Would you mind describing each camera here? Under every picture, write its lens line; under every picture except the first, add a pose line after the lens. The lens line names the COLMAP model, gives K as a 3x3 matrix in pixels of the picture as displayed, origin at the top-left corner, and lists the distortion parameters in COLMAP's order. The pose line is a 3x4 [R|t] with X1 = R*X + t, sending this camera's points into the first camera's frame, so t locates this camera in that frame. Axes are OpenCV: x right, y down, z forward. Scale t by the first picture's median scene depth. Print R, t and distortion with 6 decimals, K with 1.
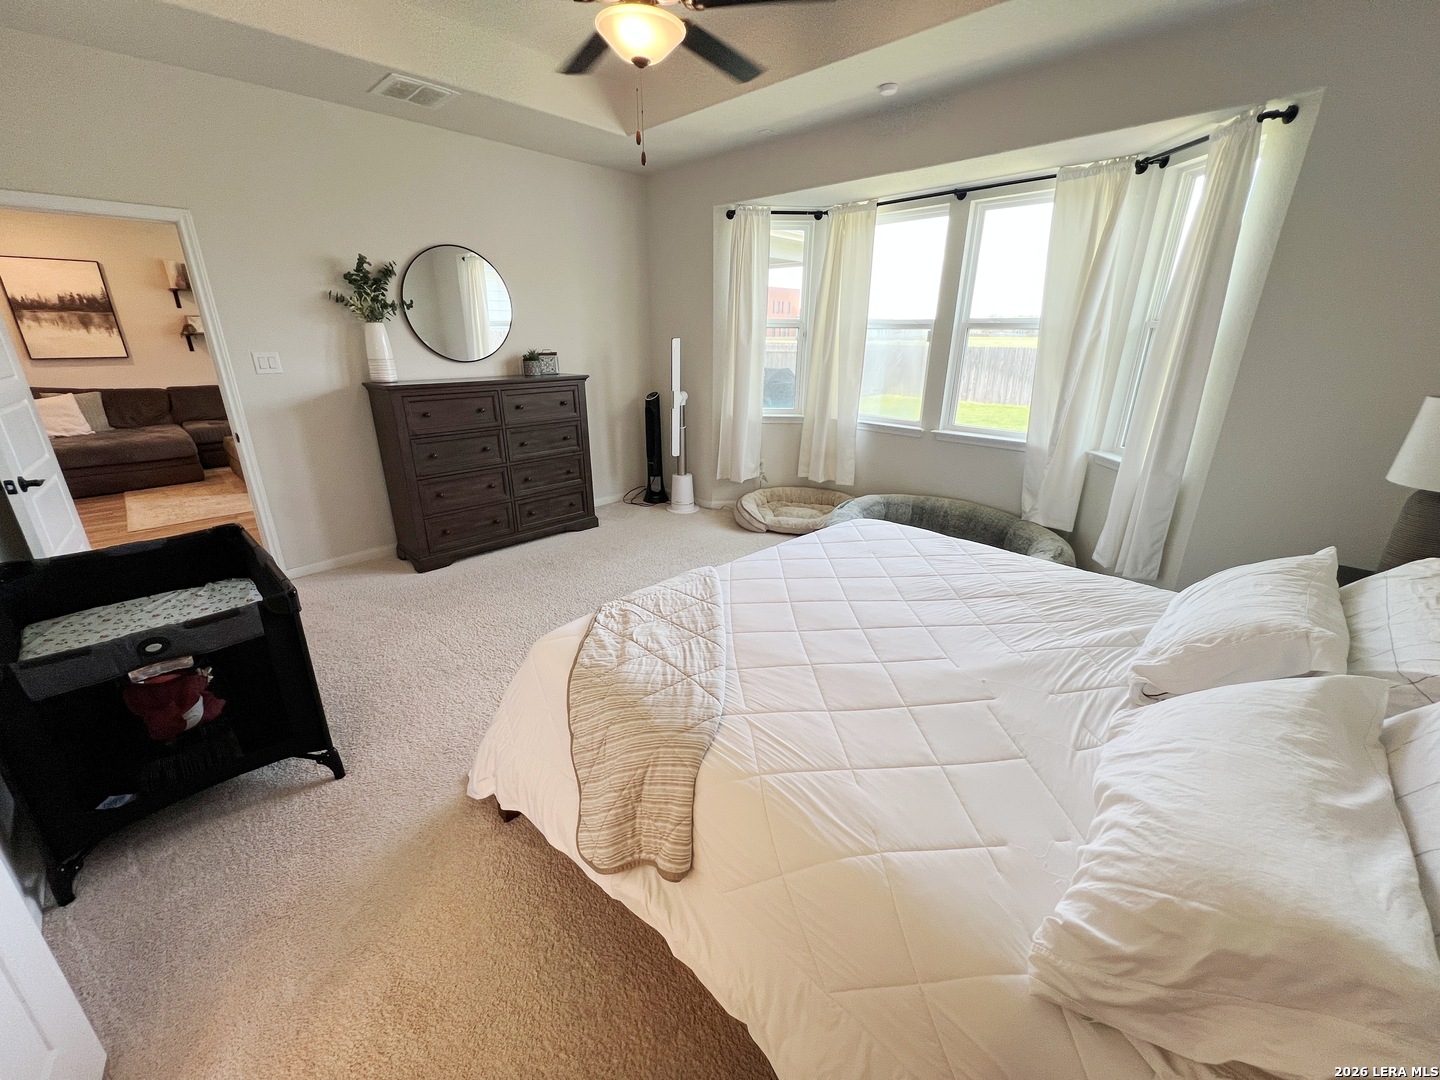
lens RADIAL K [[574.8, 0, 720.0], [0, 574.8, 540.0], [0, 0, 1]] dist [-0.001743, 0.000317]
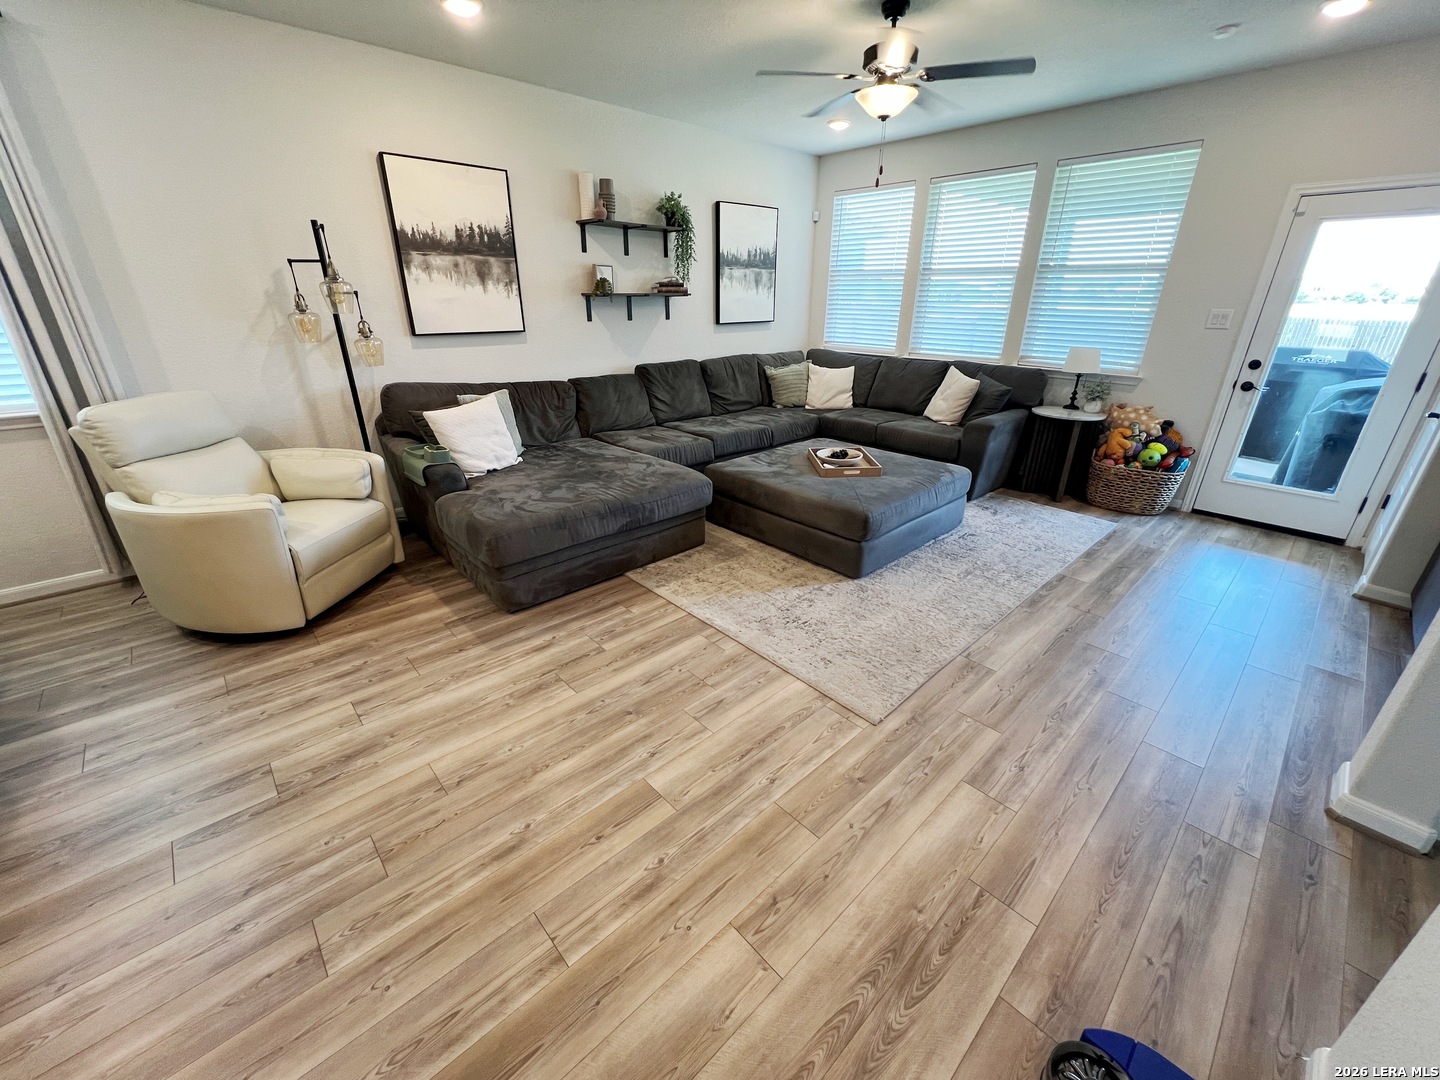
lens RADIAL K [[574.8, 0, 720.0], [0, 574.8, 540.0], [0, 0, 1]] dist [-0.001743, 0.000317]
pose [[0.999150, 0.023832, -0.033632, -0.831019], [-0.021896, 0.998146, 0.056797, -0.136742], [0.034923, -0.056012, 0.997819, 0.383231]]
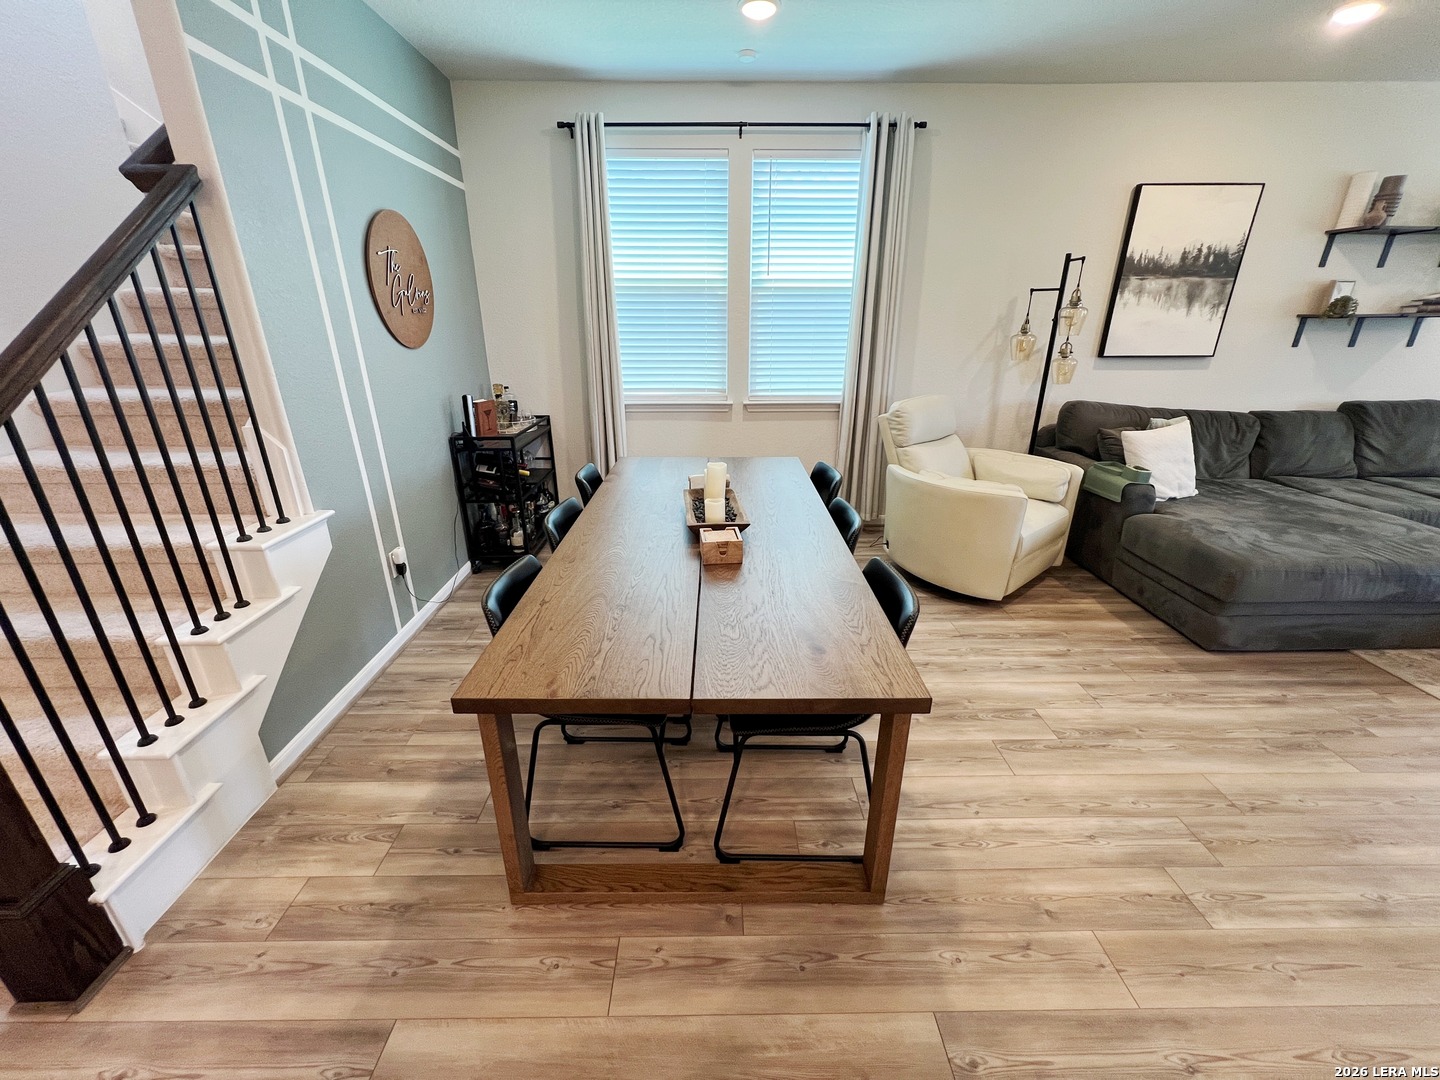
lens RADIAL K [[577.2, 0, 720.0], [0, 577.2, 540.0], [0, 0, 1]] dist [-0.002578, 0.000330]
pose [[0.713277, 0.251477, -0.654213, -1.009488], [-0.233669, 0.965335, 0.116306, -0.094482], [0.660783, 0.069910, 0.747314, 0.259352]]
